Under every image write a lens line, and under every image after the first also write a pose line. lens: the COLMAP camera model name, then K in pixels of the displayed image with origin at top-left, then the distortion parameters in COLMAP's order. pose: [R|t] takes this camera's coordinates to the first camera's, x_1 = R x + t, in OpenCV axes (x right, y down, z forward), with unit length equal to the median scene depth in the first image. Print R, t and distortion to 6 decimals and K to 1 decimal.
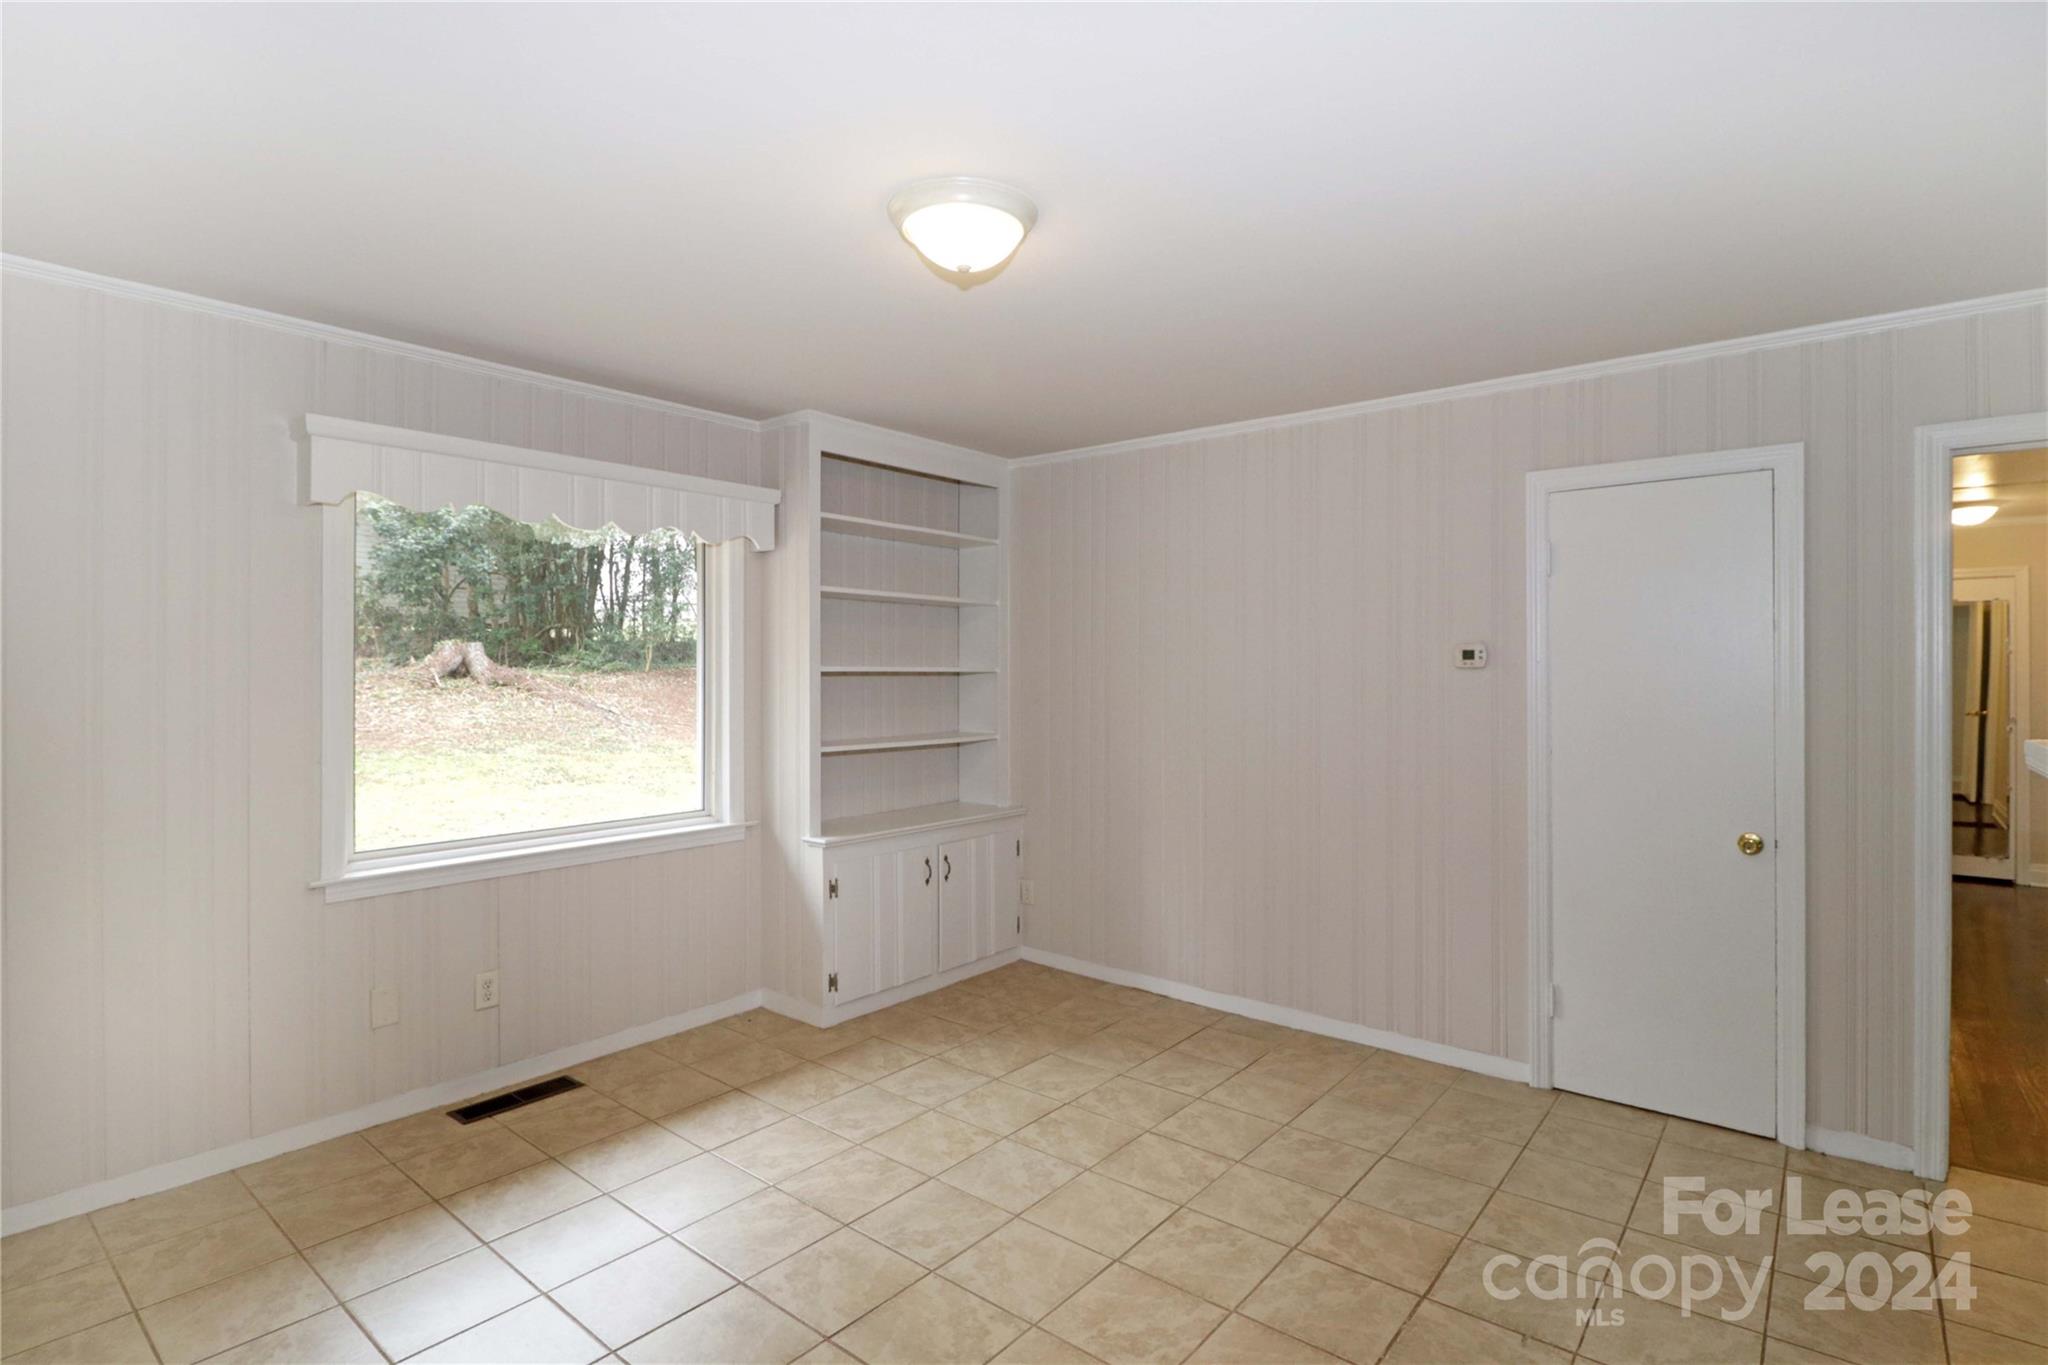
lens RADIAL K [[997.7, 0, 1021.0], [0, 997.7, 671.2], [0, 0, 1]] dist [0.006034, -0.008937]
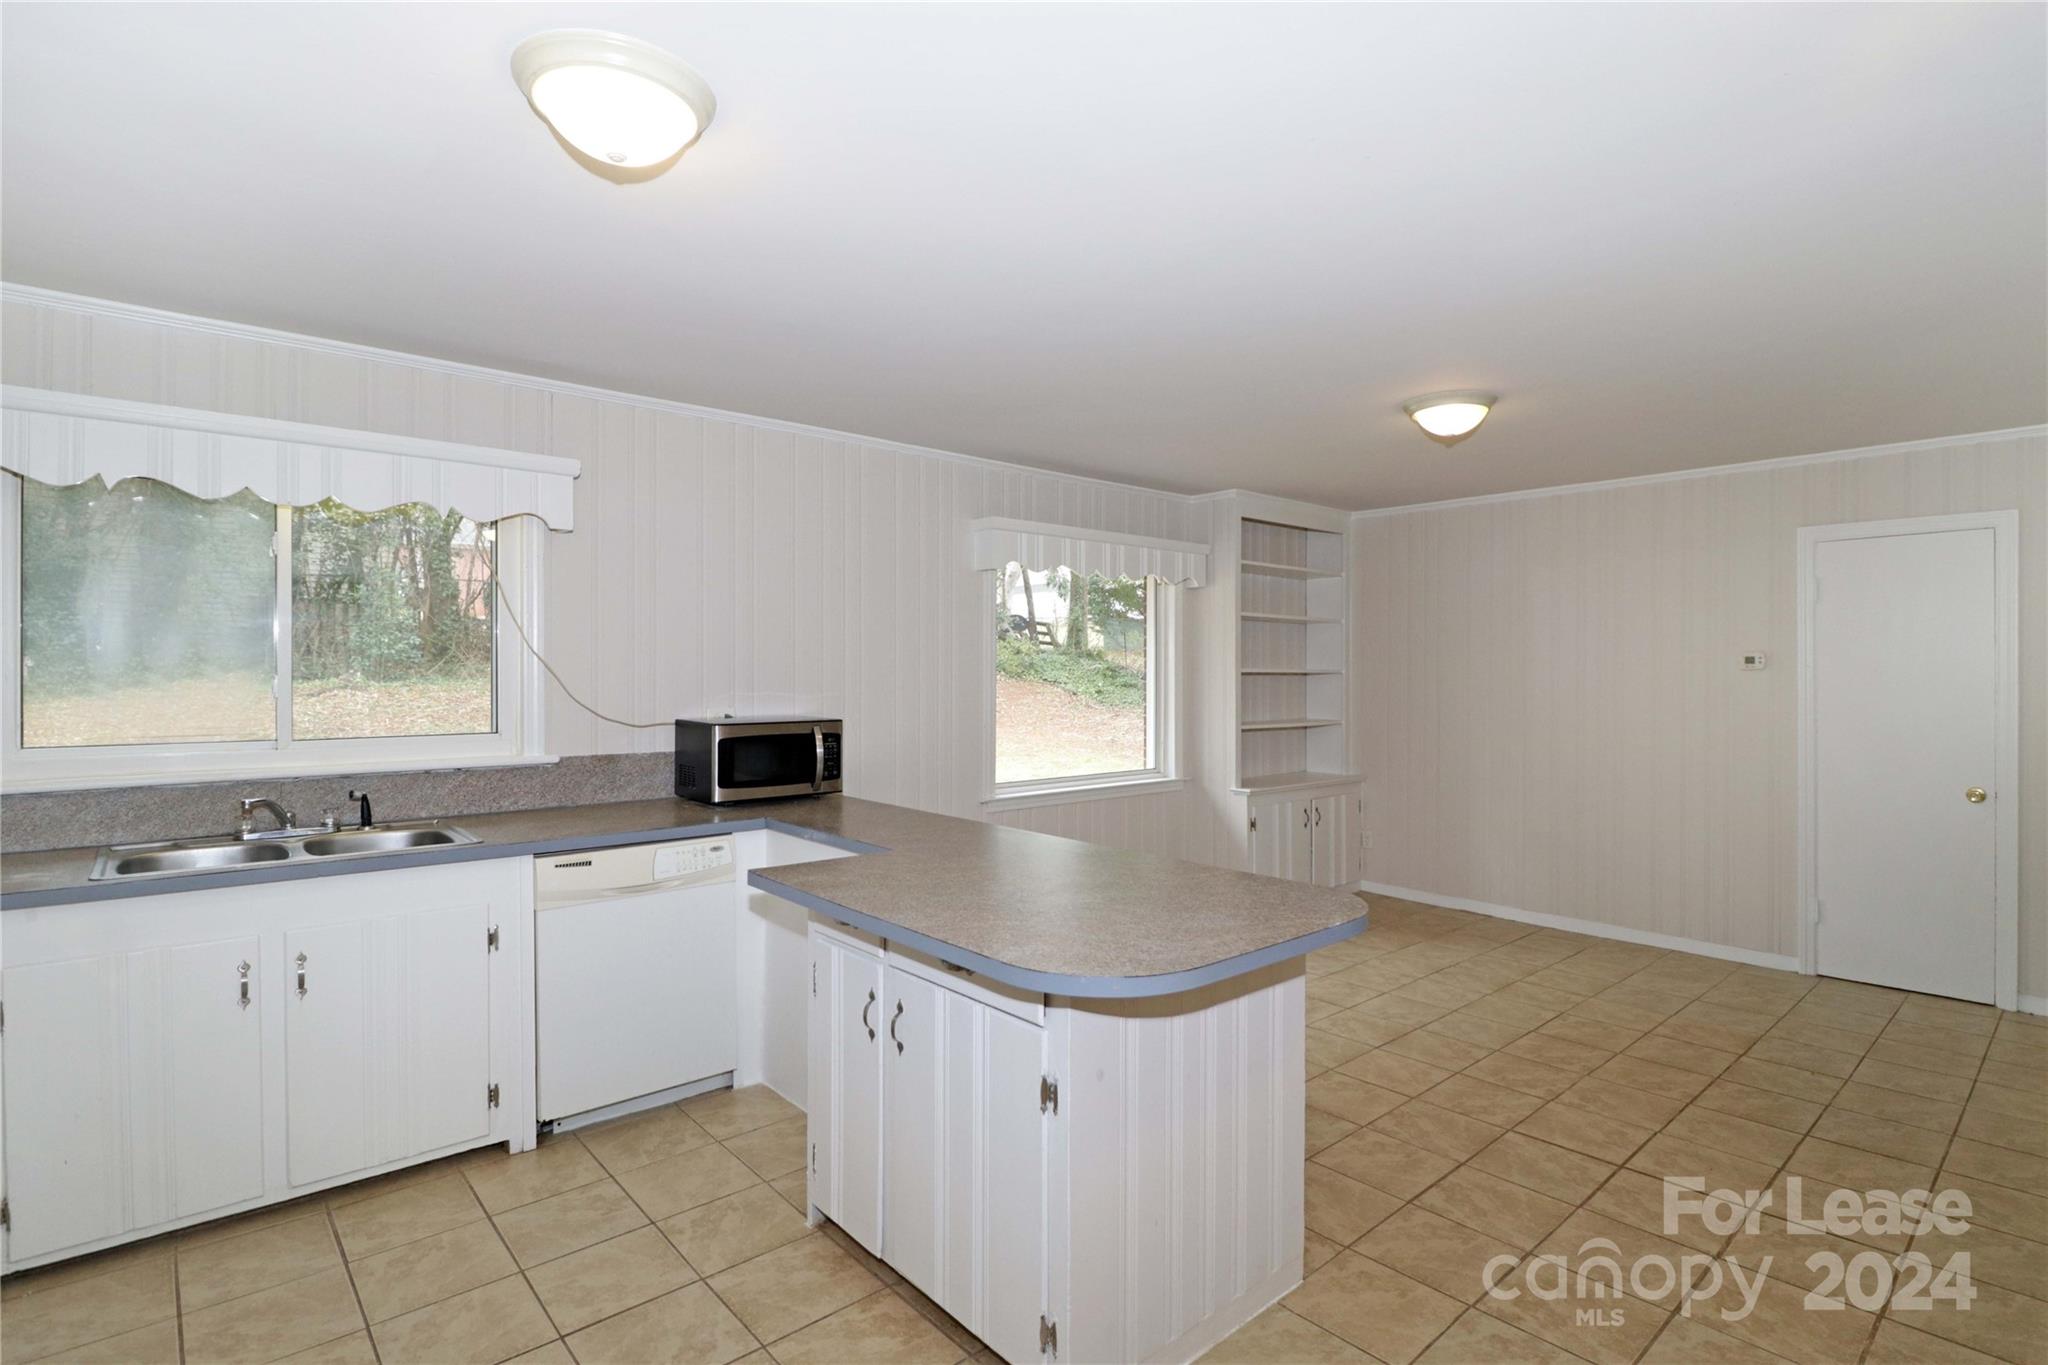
lens RADIAL K [[997.7, 0, 1027.5], [0, 997.7, 671.7], [0, 0, 1]] dist [0.006034, -0.008937]
pose [[0.987690, 0.001168, -0.156417, -0.299934], [-0.001004, 0.999999, 0.001128, -0.001409], [0.156418, -0.000957, 0.987690, -0.482364]]
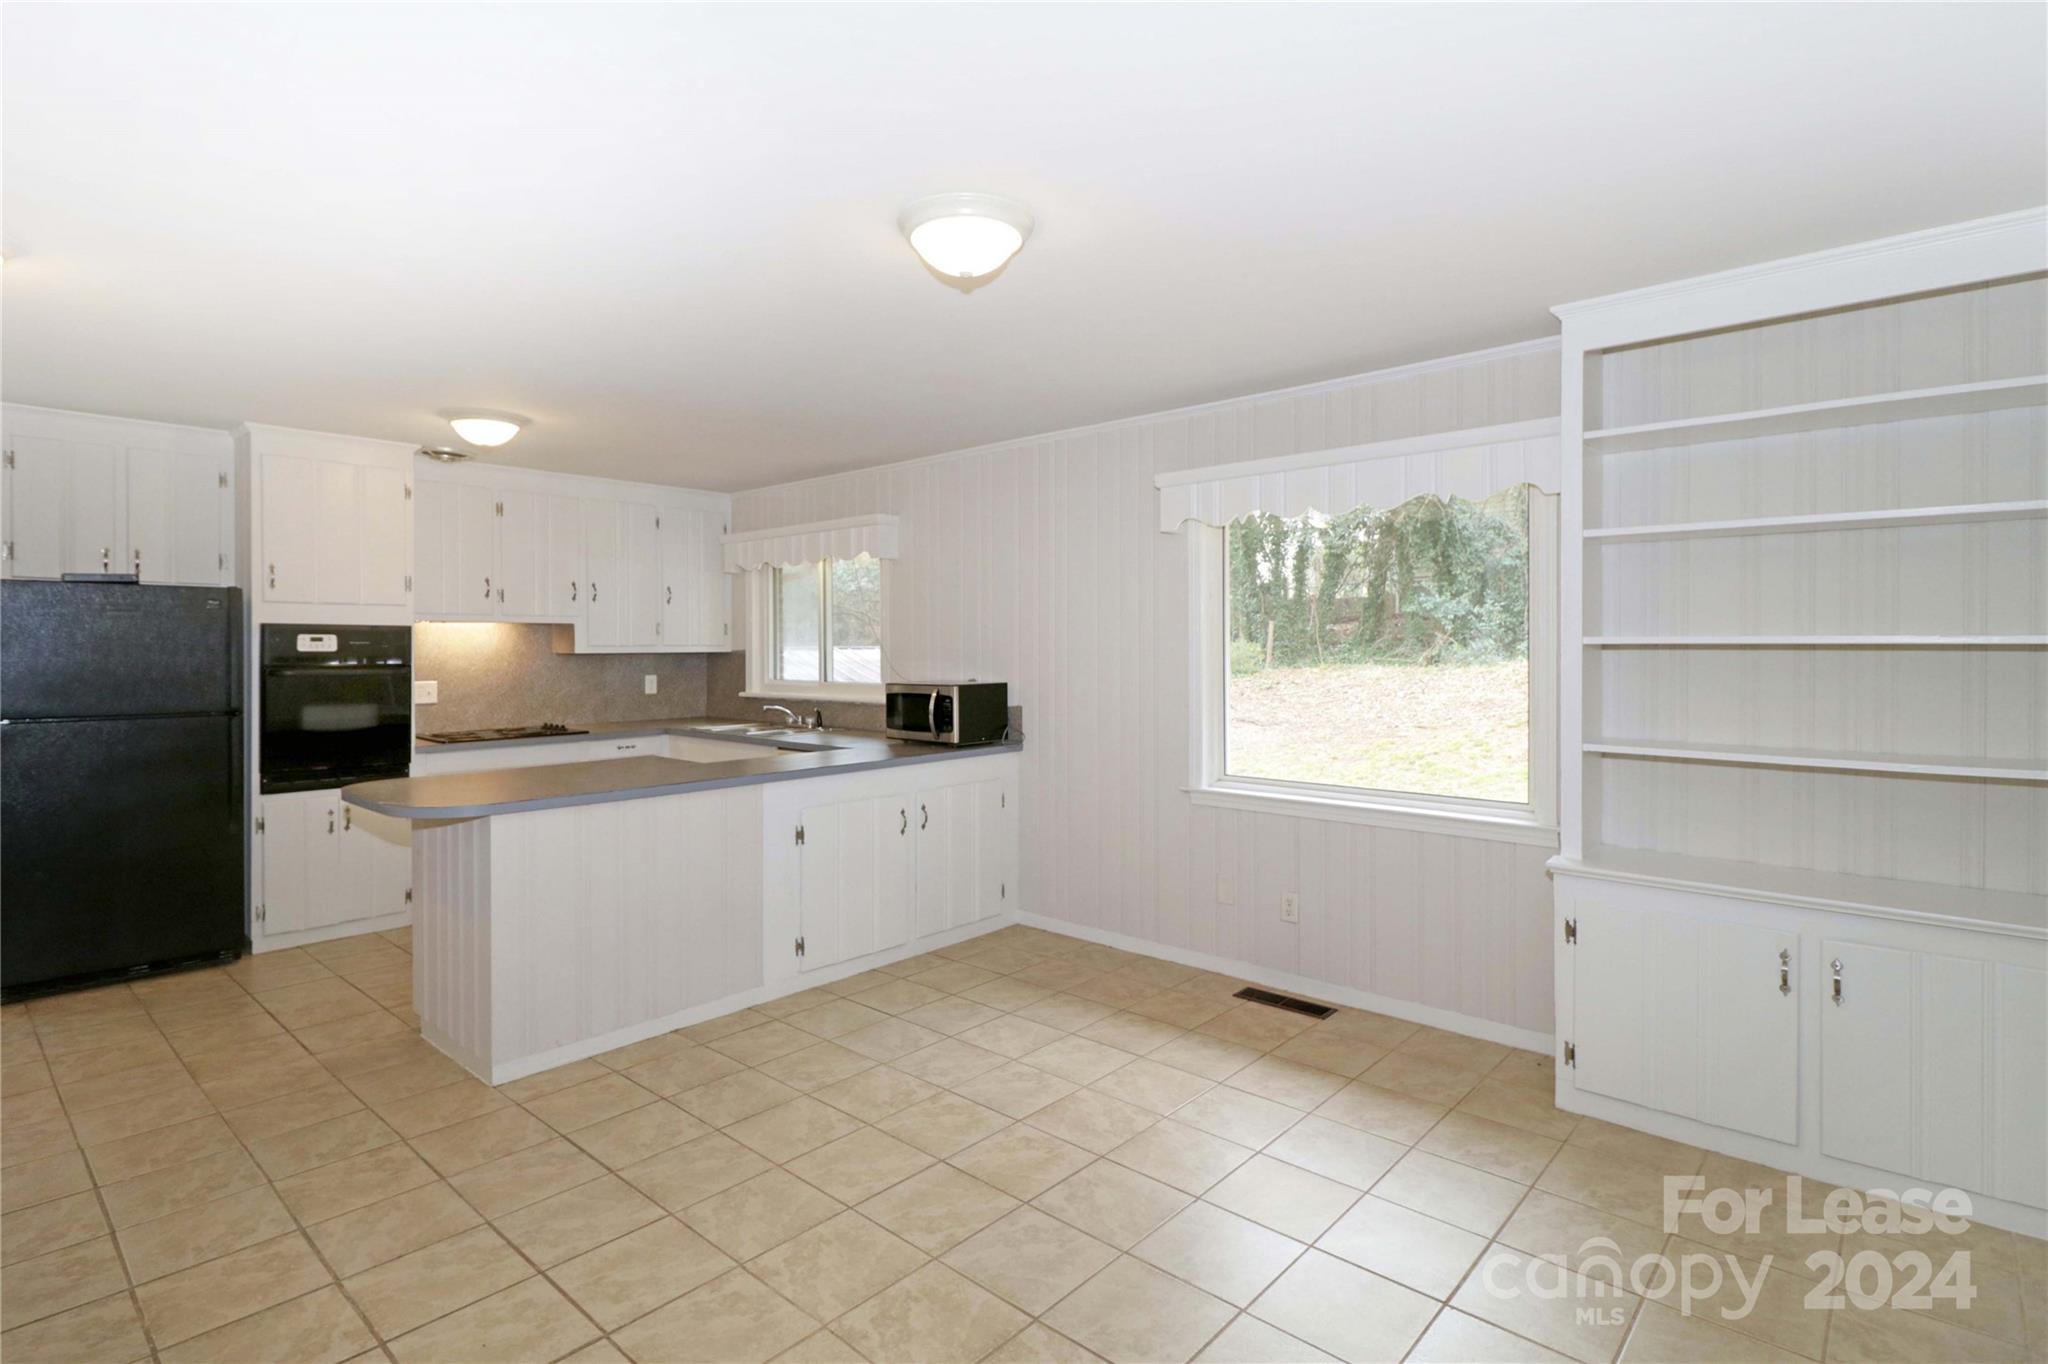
lens RADIAL K [[997.7, 0, 1042.4], [0, 997.7, 655.7], [0, 0, 1]] dist [0.006034, -0.008937]
pose [[-0.030453, 0.006947, -0.999512, 0.614963], [0.000358, 0.999976, 0.006940, 0.004509], [0.999536, -0.000146, -0.030455, 0.661621]]
